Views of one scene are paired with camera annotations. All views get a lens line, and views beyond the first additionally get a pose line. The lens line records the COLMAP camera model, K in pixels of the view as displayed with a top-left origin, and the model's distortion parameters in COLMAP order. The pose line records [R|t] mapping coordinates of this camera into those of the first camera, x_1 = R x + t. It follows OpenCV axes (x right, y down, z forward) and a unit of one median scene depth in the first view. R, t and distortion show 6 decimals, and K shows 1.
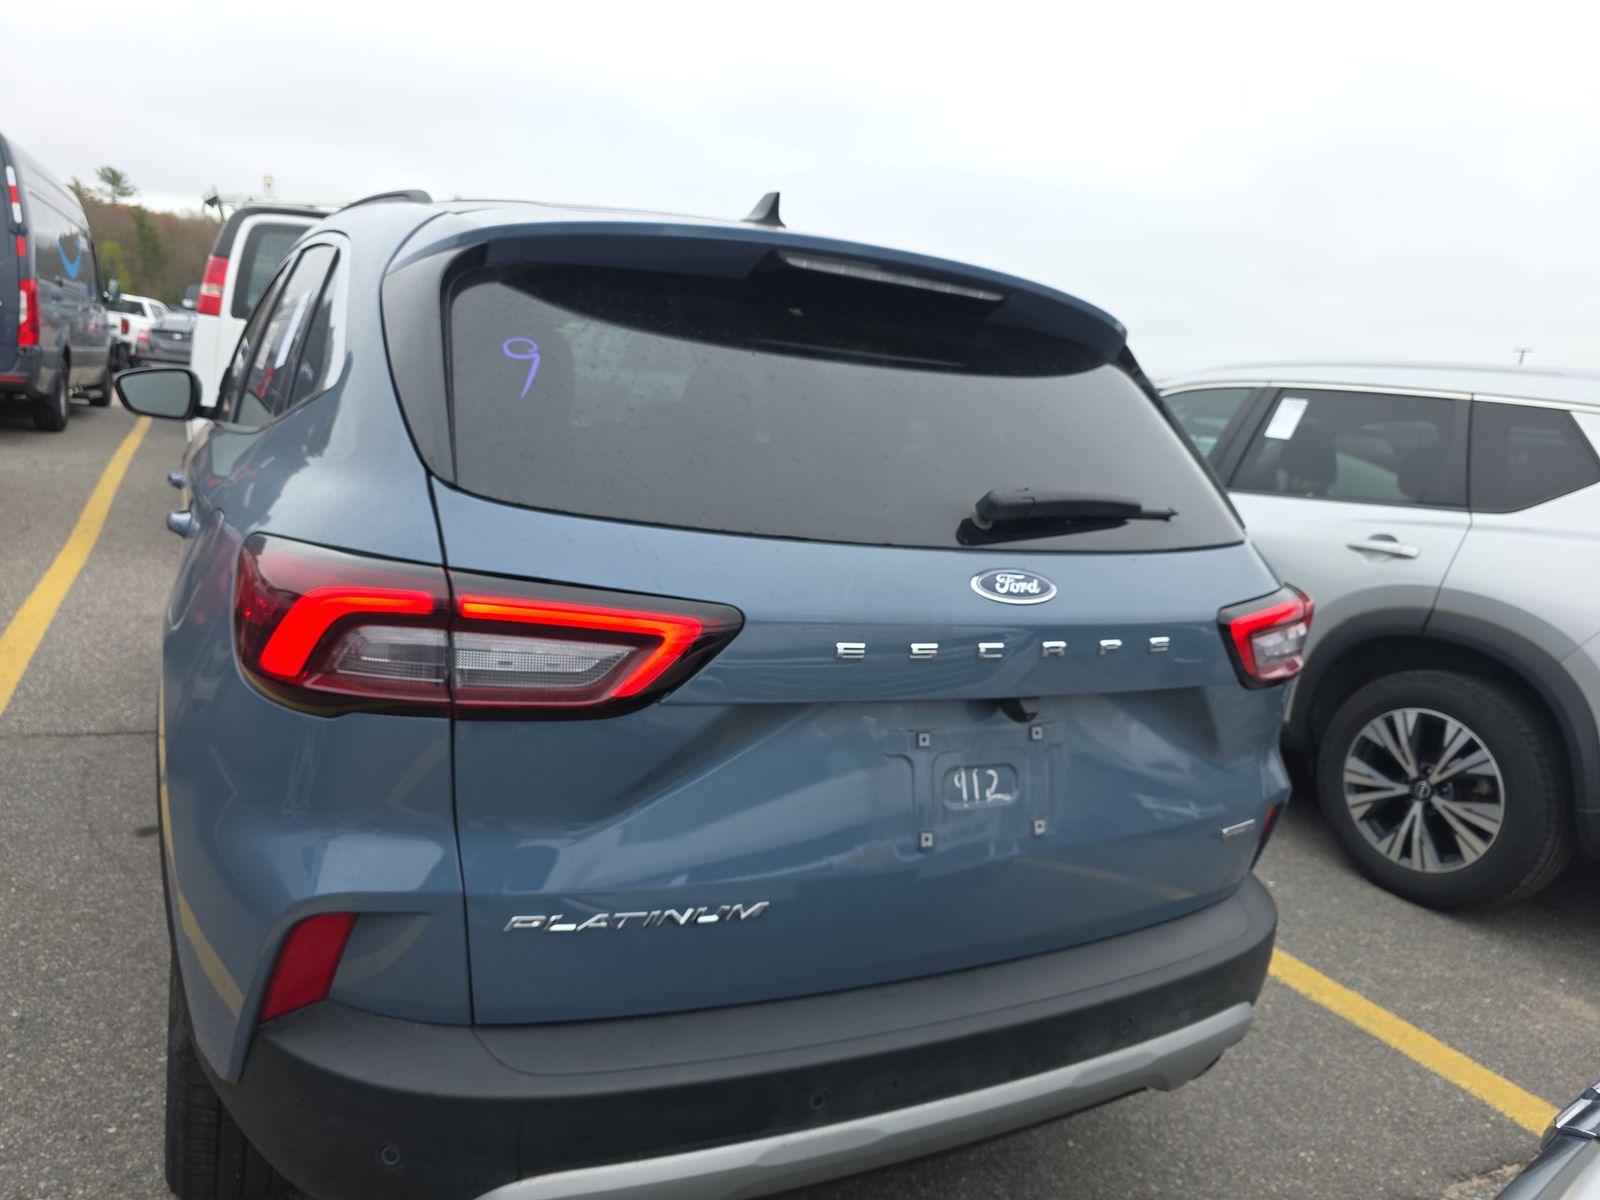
lens RADIAL K [[1076.1, 0, 815.7], [0, 1076.1, 597.2], [0, 0, 1]] dist [0.042347, -0.034509]
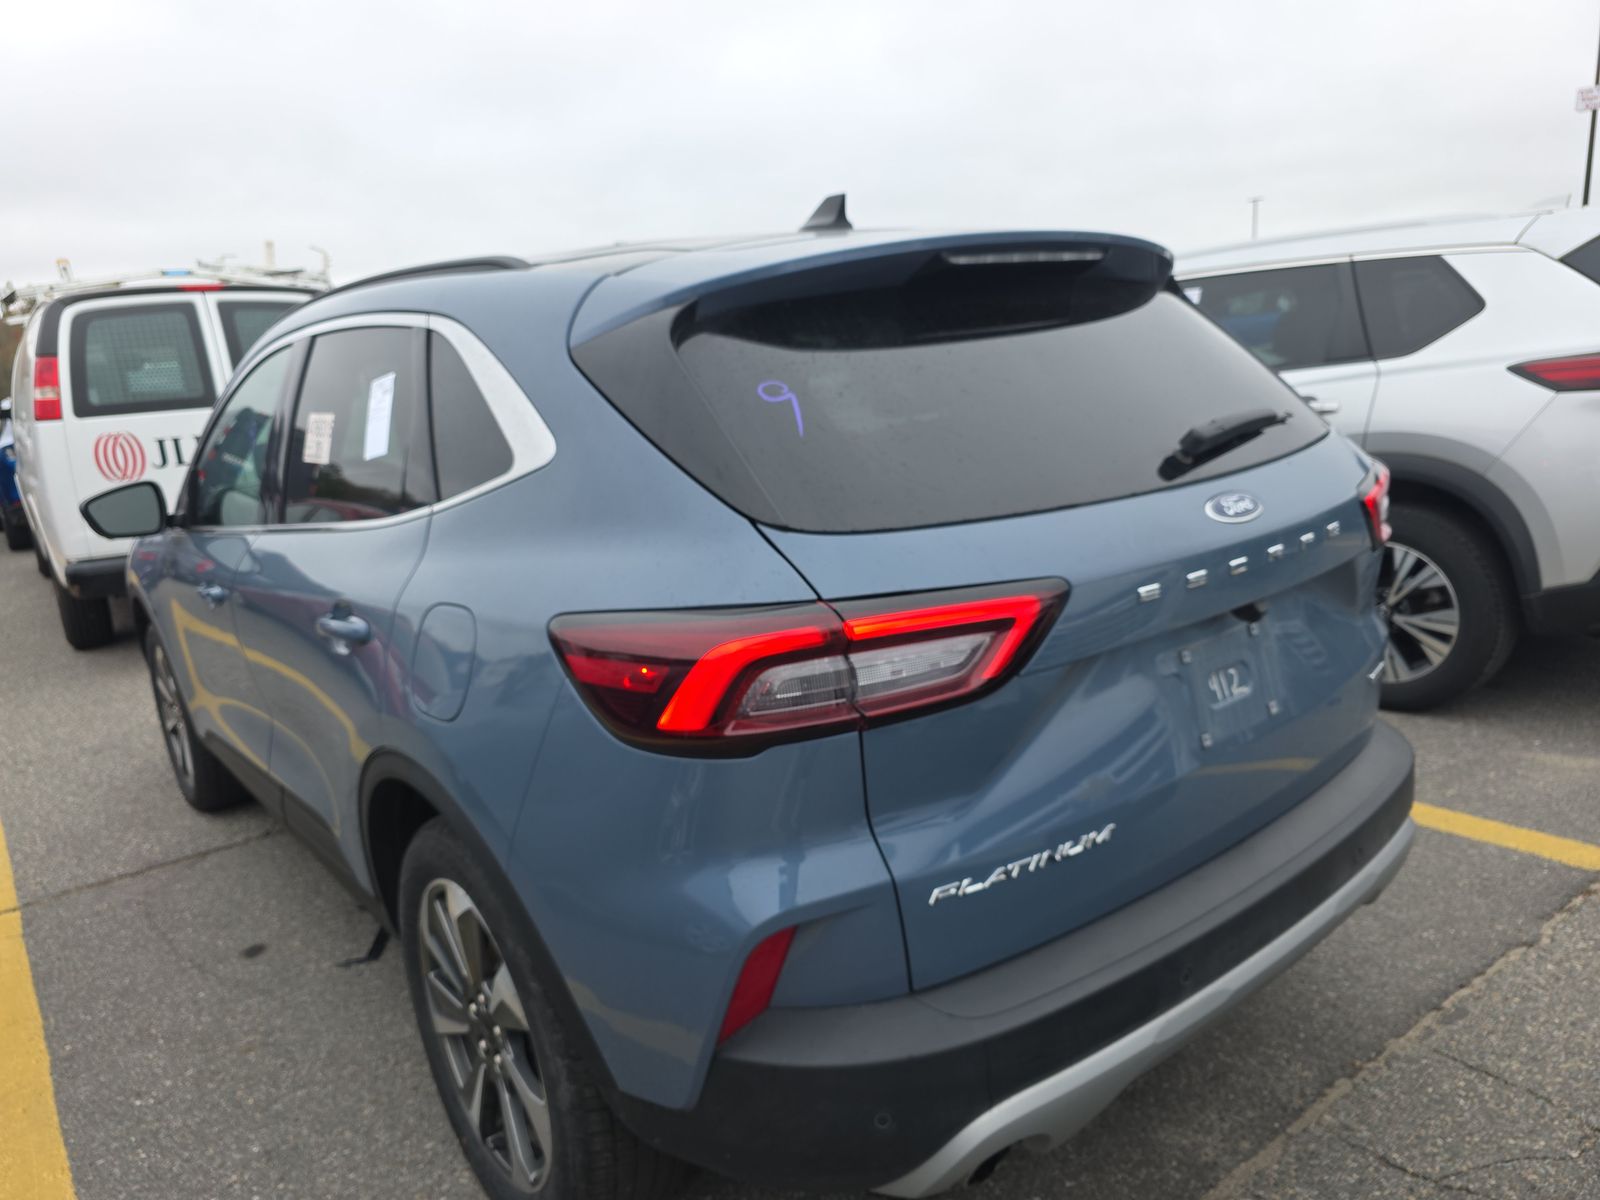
lens RADIAL K [[1076.1, 0, 806.1], [0, 1076.1, 606.0], [0, 0, 1]] dist [0.042347, -0.034509]
pose [[0.963809, -0.229487, 0.135675, -0.269966], [0.223152, 0.972911, 0.060396, -0.048941], [-0.145860, -0.027934, 0.988911, -0.045112]]
